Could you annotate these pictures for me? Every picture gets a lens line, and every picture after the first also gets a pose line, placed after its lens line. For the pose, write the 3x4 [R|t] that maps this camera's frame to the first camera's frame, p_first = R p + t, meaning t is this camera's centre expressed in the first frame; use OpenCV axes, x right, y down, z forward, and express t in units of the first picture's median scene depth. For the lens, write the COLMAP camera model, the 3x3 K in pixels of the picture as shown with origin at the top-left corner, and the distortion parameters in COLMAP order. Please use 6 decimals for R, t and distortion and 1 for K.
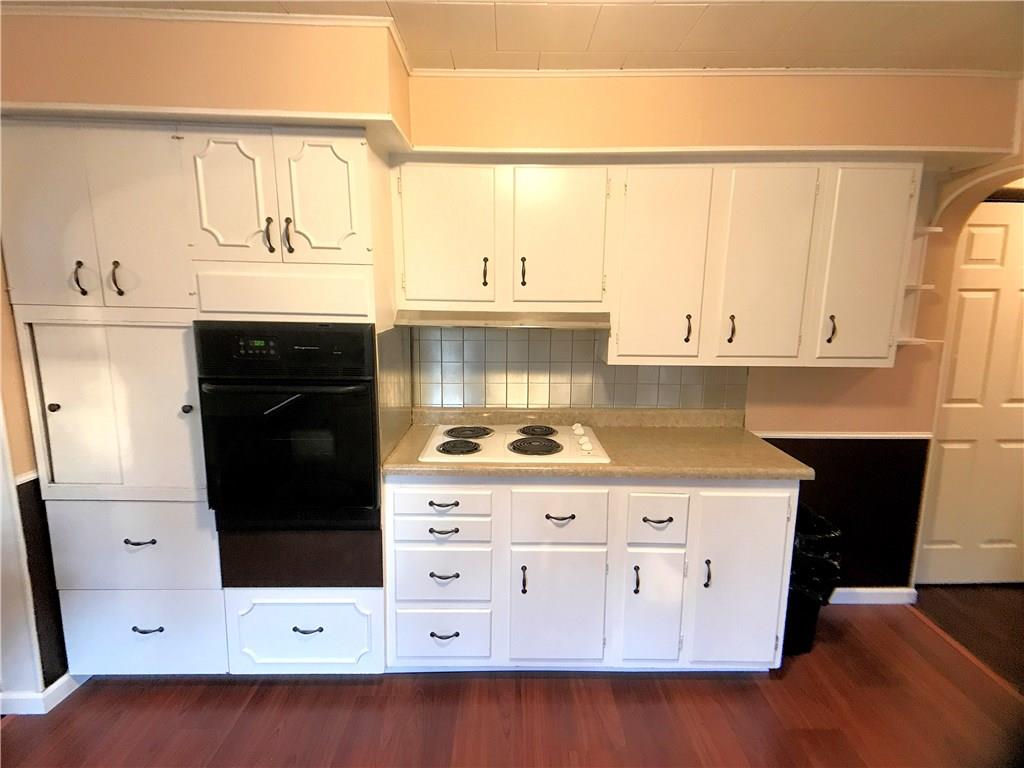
lens RADIAL K [[522.0, 0, 523.1], [0, 522.0, 378.3], [0, 0, 1]] dist [0.138196, -0.098769]
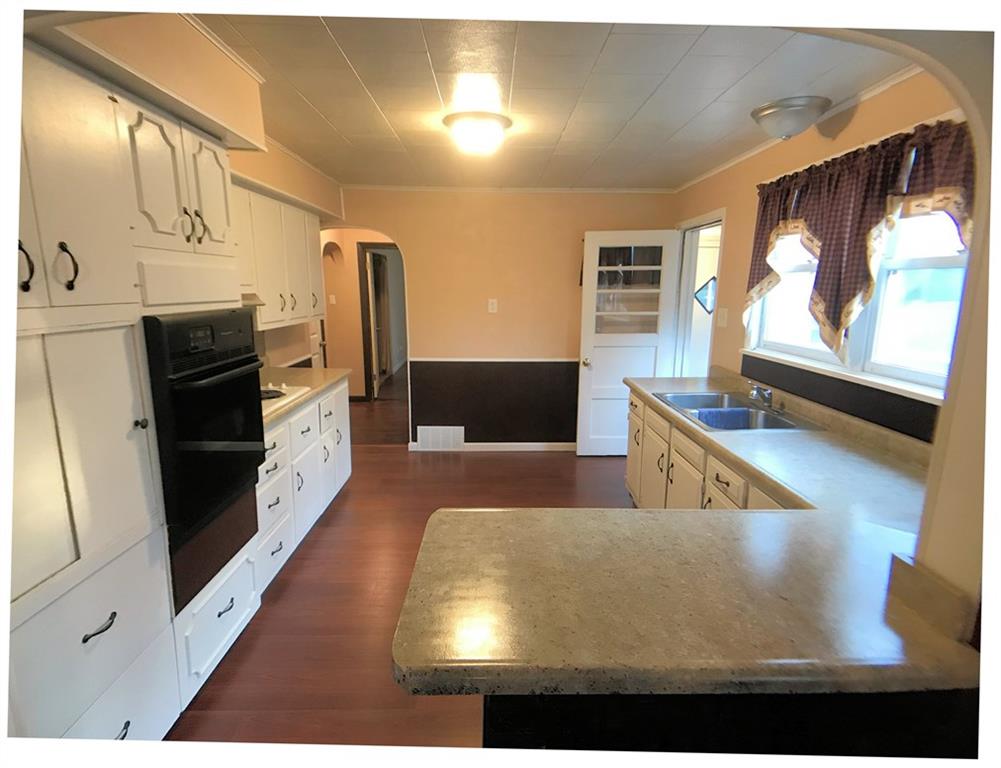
lens RADIAL K [[502.9, 0, 500.5], [0, 502.9, 384.0], [0, 0, 1]] dist [0.183825, -0.112213]
pose [[-0.016500, -0.202936, 0.979053, -1.473065], [0.153194, 0.967112, 0.203042, -0.088009], [-0.988058, 0.153335, 0.015131, 0.439645]]
